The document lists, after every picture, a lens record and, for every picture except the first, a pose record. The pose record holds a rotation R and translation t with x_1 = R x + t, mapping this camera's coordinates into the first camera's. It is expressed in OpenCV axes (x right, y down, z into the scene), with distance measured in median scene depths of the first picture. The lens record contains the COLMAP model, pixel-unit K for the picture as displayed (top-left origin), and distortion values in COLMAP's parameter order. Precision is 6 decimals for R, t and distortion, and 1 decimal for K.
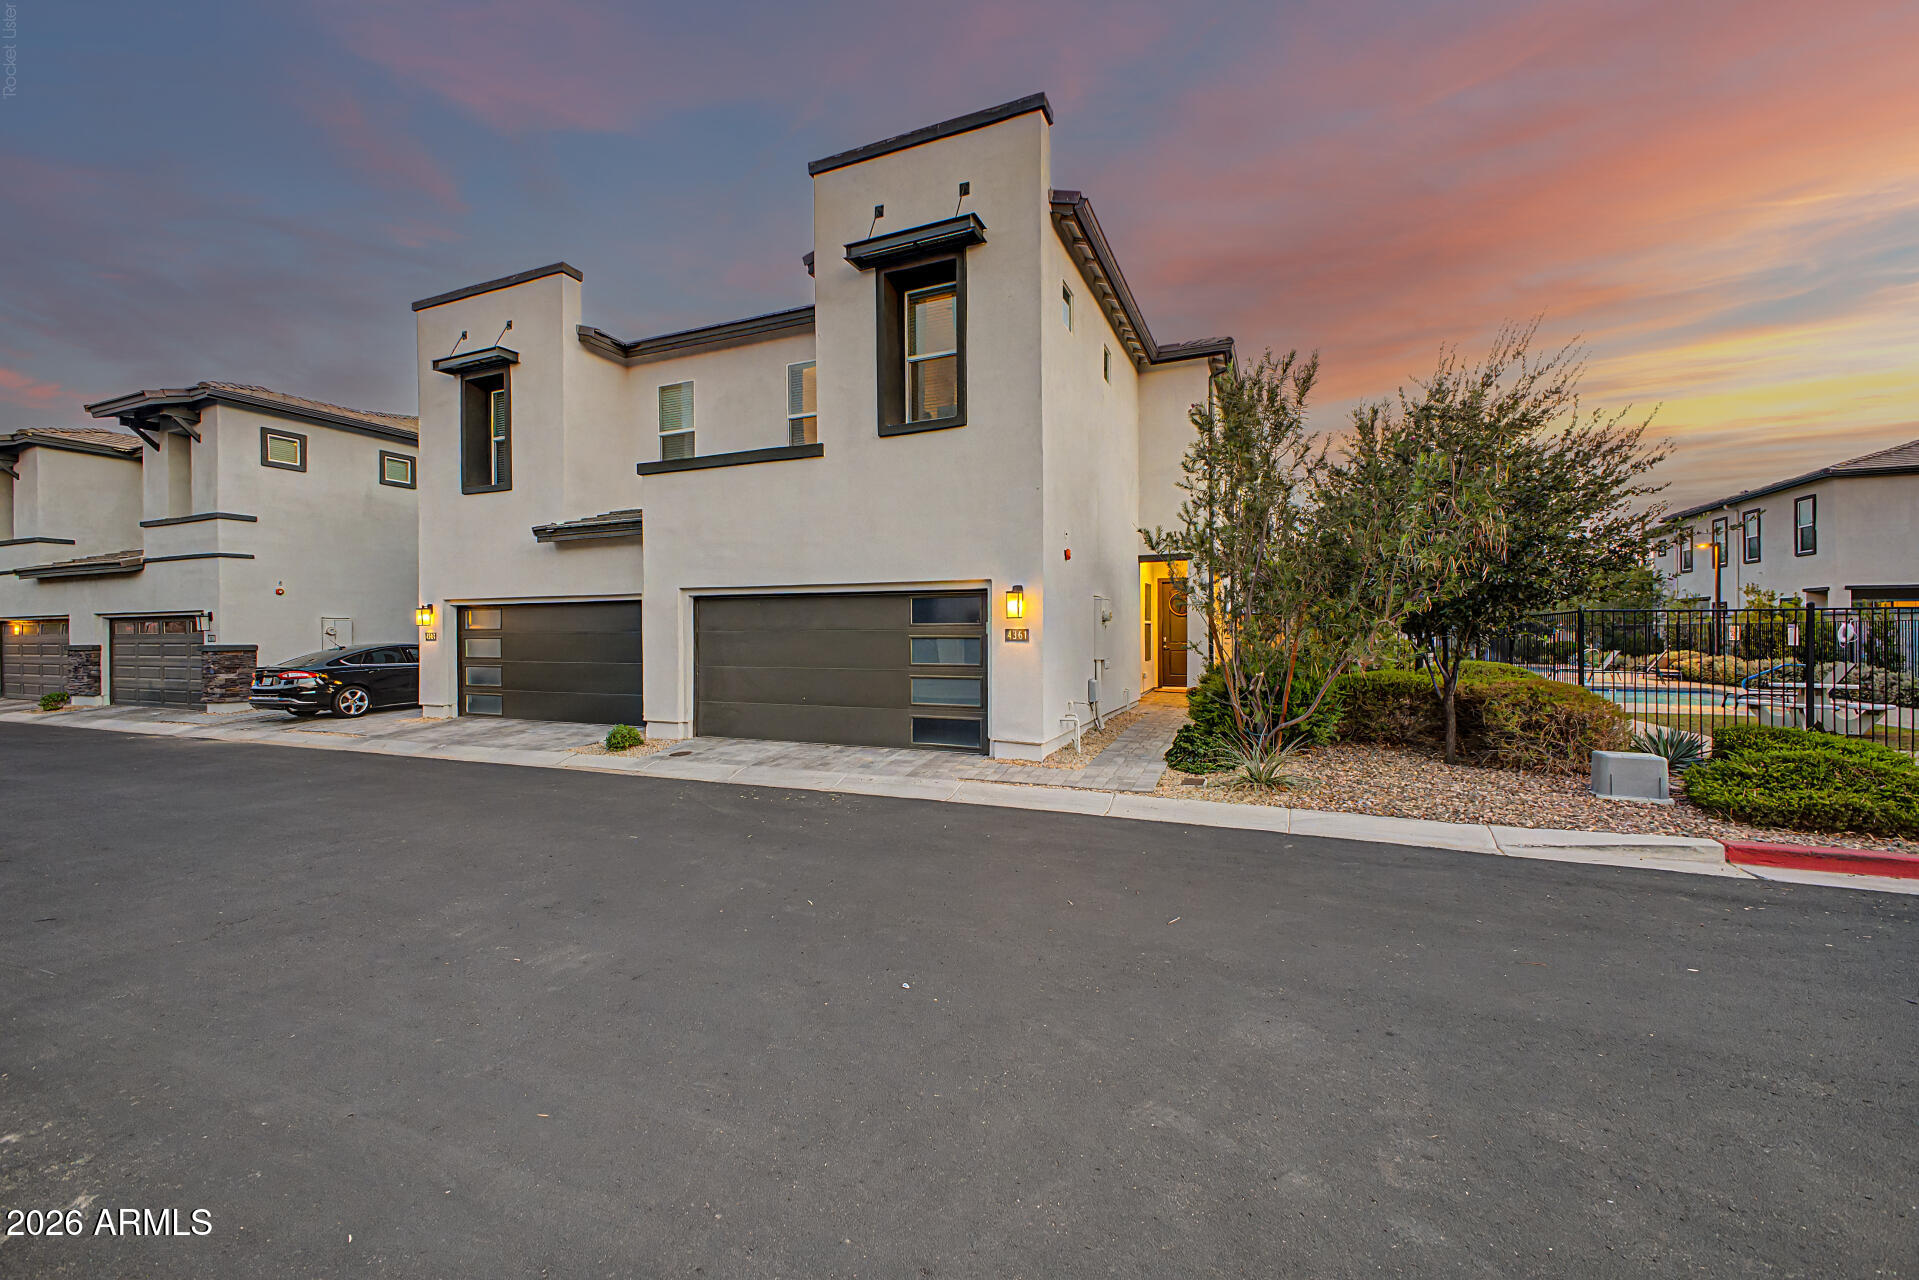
lens RADIAL K [[756.0, 0, 956.0], [0, 756.0, 623.0], [0, 0, 1]] dist [0.028143, -0.010999]
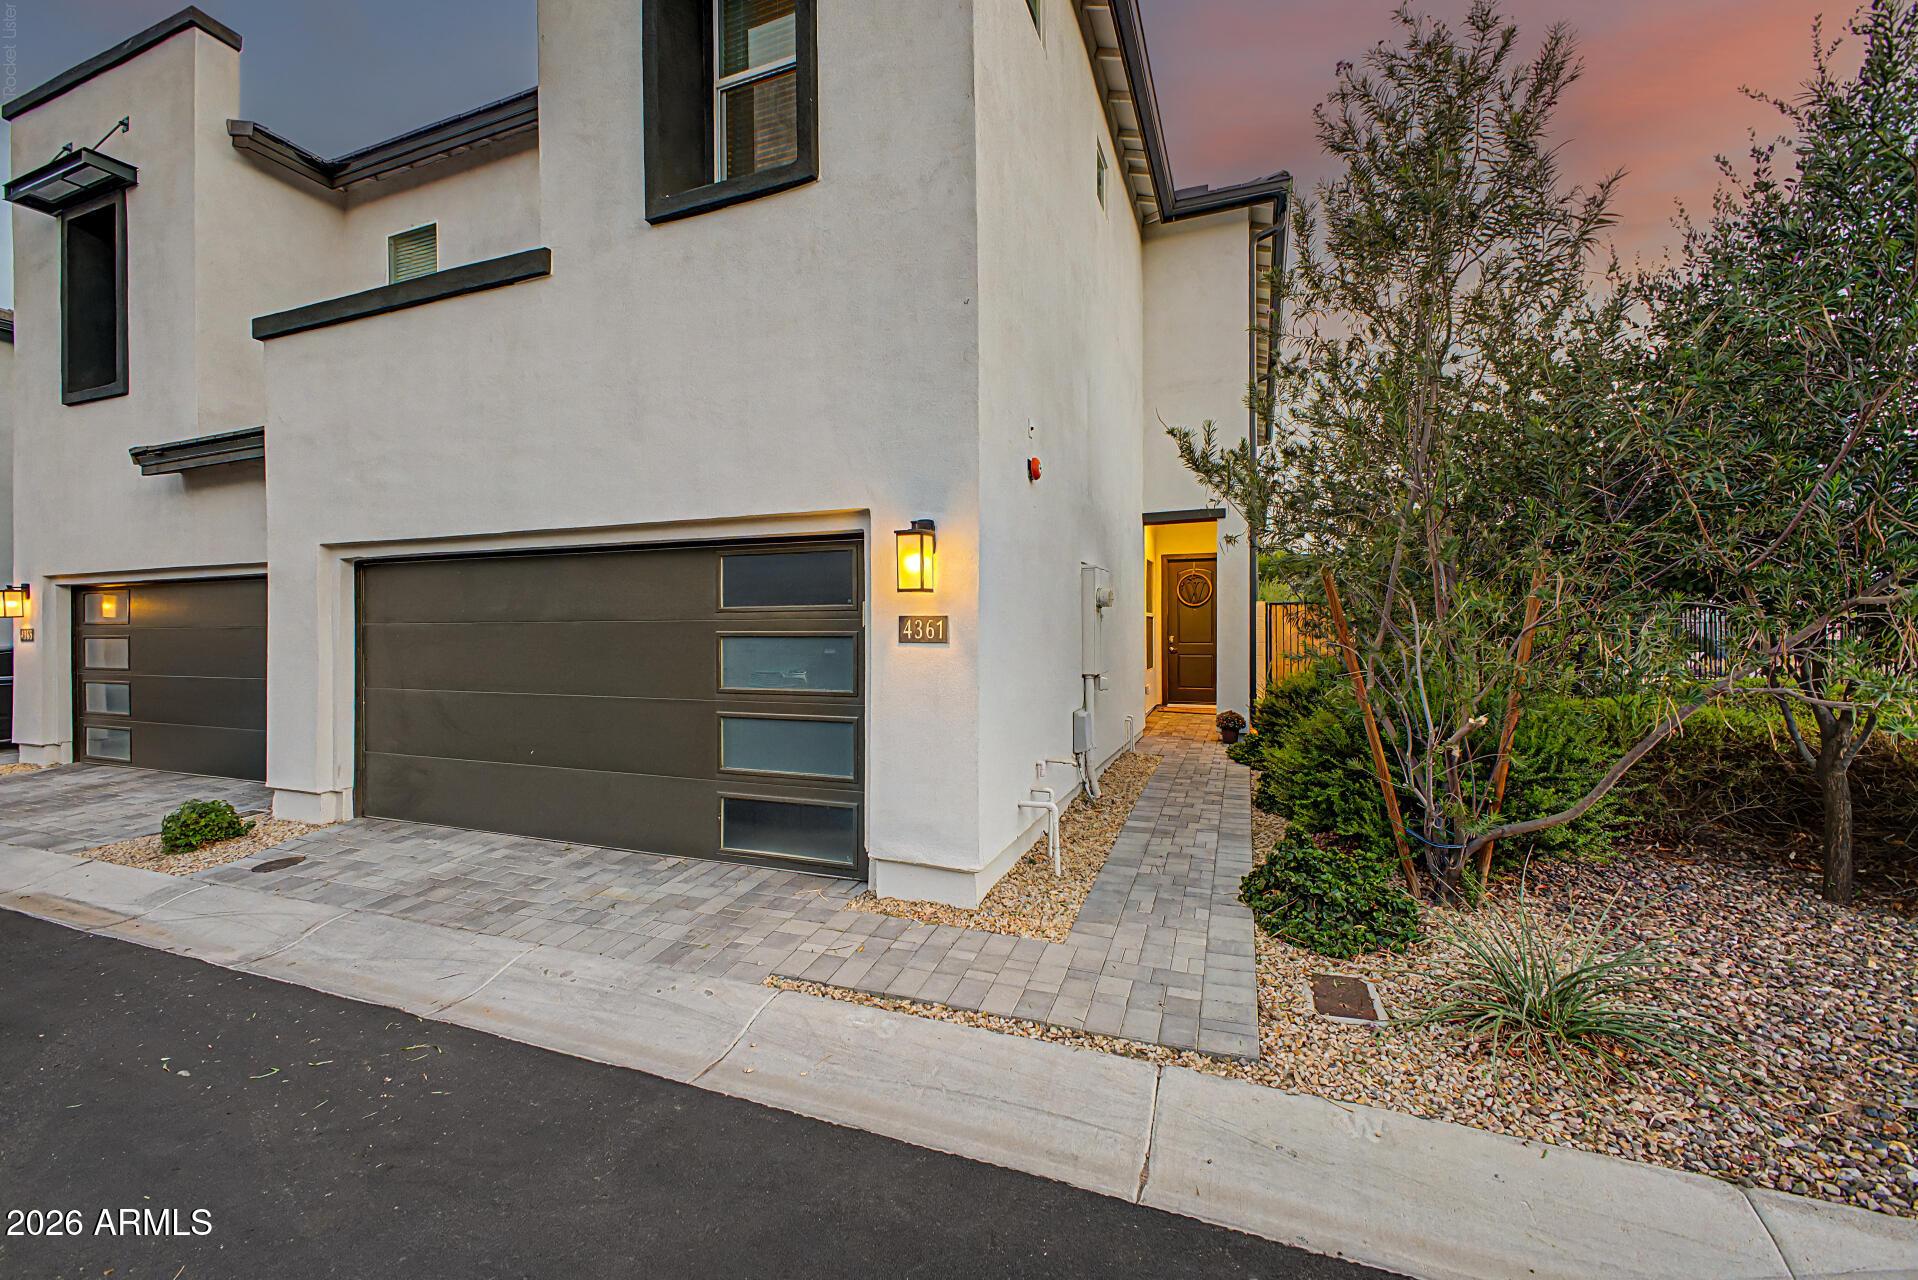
lens RADIAL K [[755.6, 0, 955.5], [0, 755.6, 623.0], [0, 0, 1]] dist [0.028143, -0.010999]
pose [[0.999470, -0.000160, 0.032549, 0.069452], [0.000152, 1.000000, 0.000233, 0.009872], [-0.032549, -0.000228, 0.999470, 0.438459]]
